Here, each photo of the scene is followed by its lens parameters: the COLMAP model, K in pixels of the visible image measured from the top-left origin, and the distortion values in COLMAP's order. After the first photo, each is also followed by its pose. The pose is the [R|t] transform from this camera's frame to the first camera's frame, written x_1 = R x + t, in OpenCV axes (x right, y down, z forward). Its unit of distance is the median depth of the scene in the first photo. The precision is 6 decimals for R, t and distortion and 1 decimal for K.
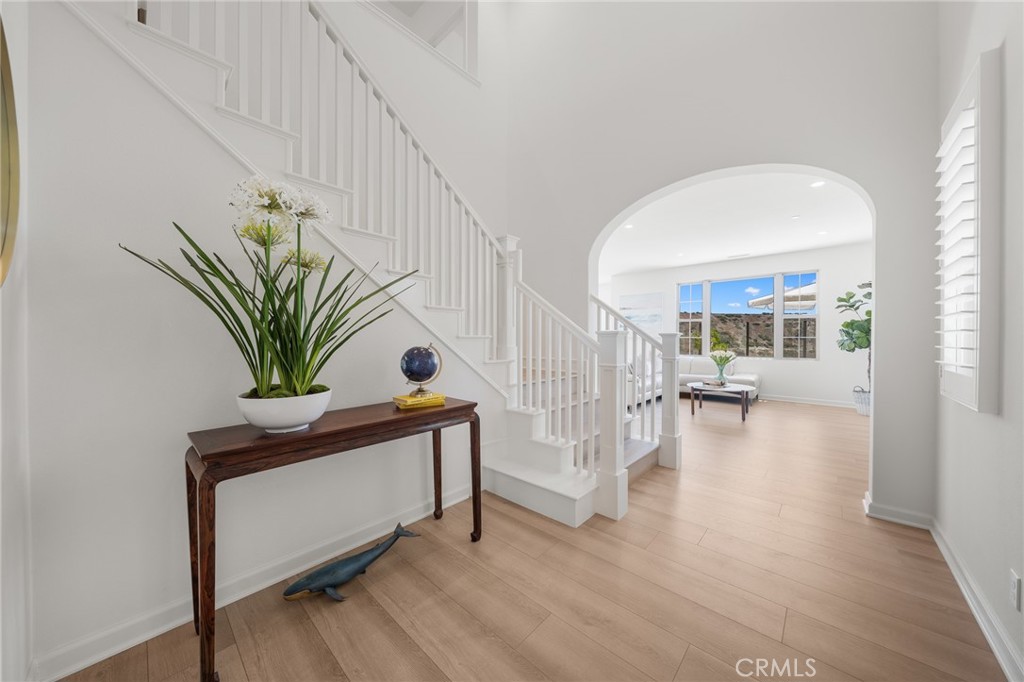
lens RADIAL K [[347.8, 0, 508.7], [0, 347.8, 339.2], [0, 0, 1]] dist [-0.005047, -0.000641]
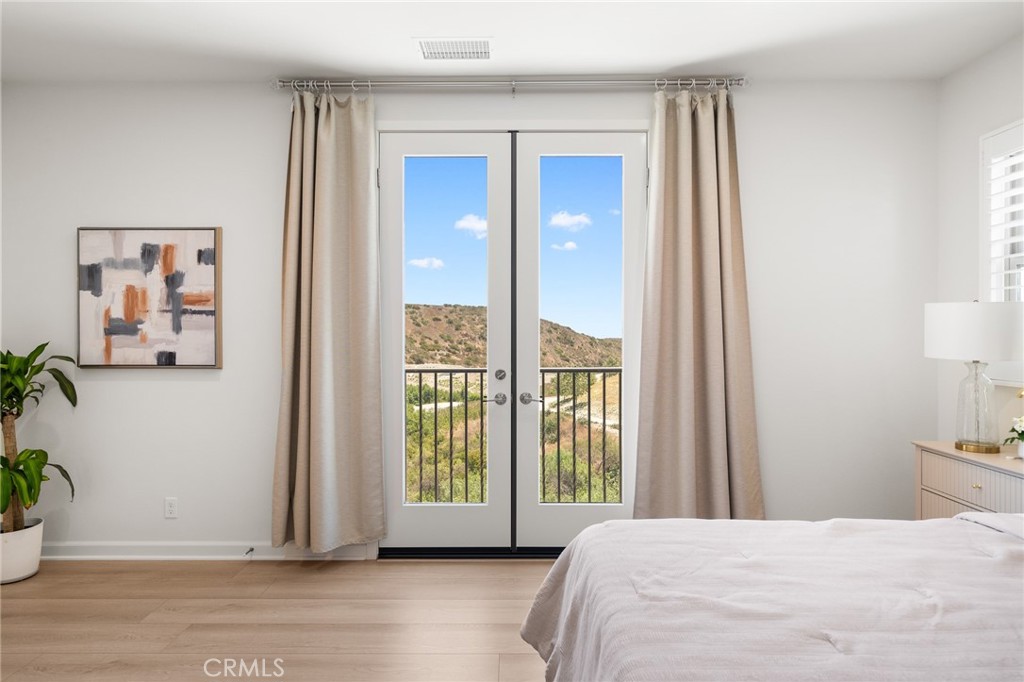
lens RADIAL K [[571.1, 0, 507.6], [0, 571.1, 338.4], [0, 0, 1]] dist [0.004163, -0.000159]
pose [[0.735903, 0.002214, 0.677083, 0.862153], [-0.001006, 0.999997, -0.002176, -0.097391], [-0.677086, 0.000920, 0.735904, 1.362912]]
